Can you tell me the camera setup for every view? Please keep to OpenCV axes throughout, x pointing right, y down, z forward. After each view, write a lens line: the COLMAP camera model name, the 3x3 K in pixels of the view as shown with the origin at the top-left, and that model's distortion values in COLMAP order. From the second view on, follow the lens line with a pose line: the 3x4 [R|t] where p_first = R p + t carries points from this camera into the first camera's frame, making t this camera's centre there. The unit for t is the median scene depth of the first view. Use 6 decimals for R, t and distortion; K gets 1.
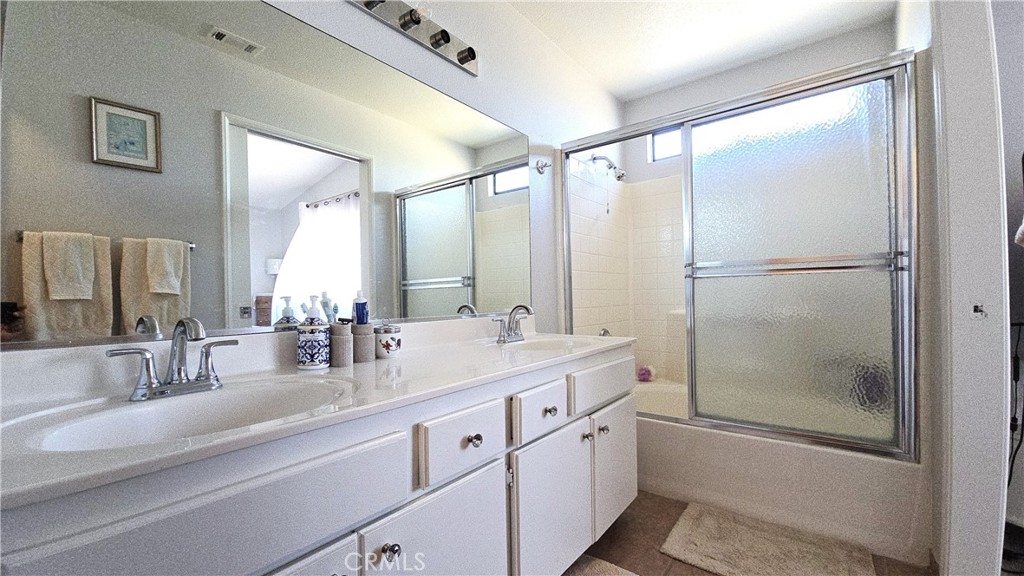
lens RADIAL K [[418.2, 0, 508.9], [0, 418.2, 294.2], [0, 0, 1]] dist [-0.000412, -0.000010]
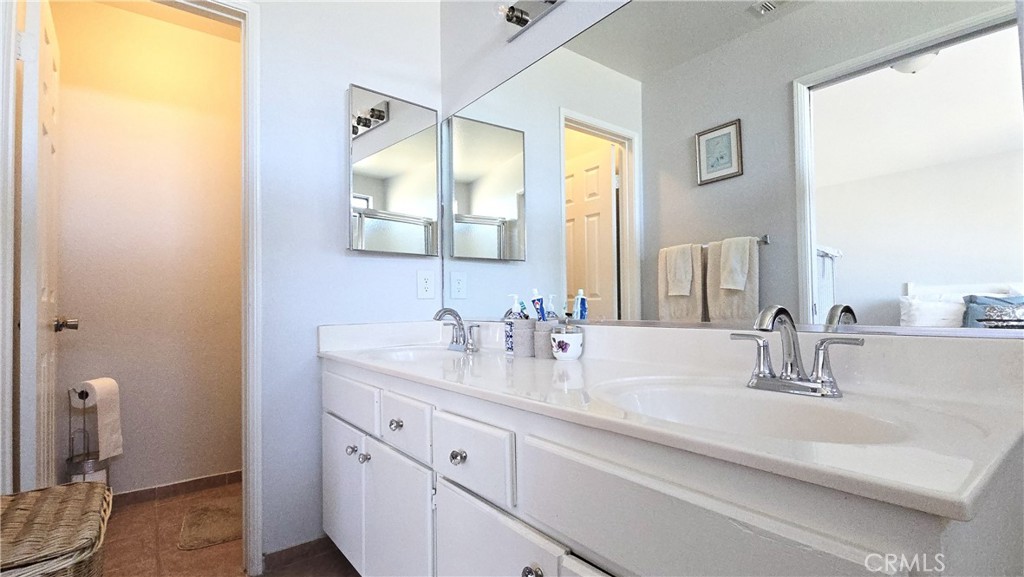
lens RADIAL K [[471.2, 0, 511.6], [0, 471.2, 297.1], [0, 0, 1]] dist [-0.000374, -0.000075]
pose [[-0.242623, 0.004252, -0.970111, 0.497822], [0.017590, 0.999845, -0.000017, 0.008292], [0.969961, -0.017069, -0.242660, 0.778705]]
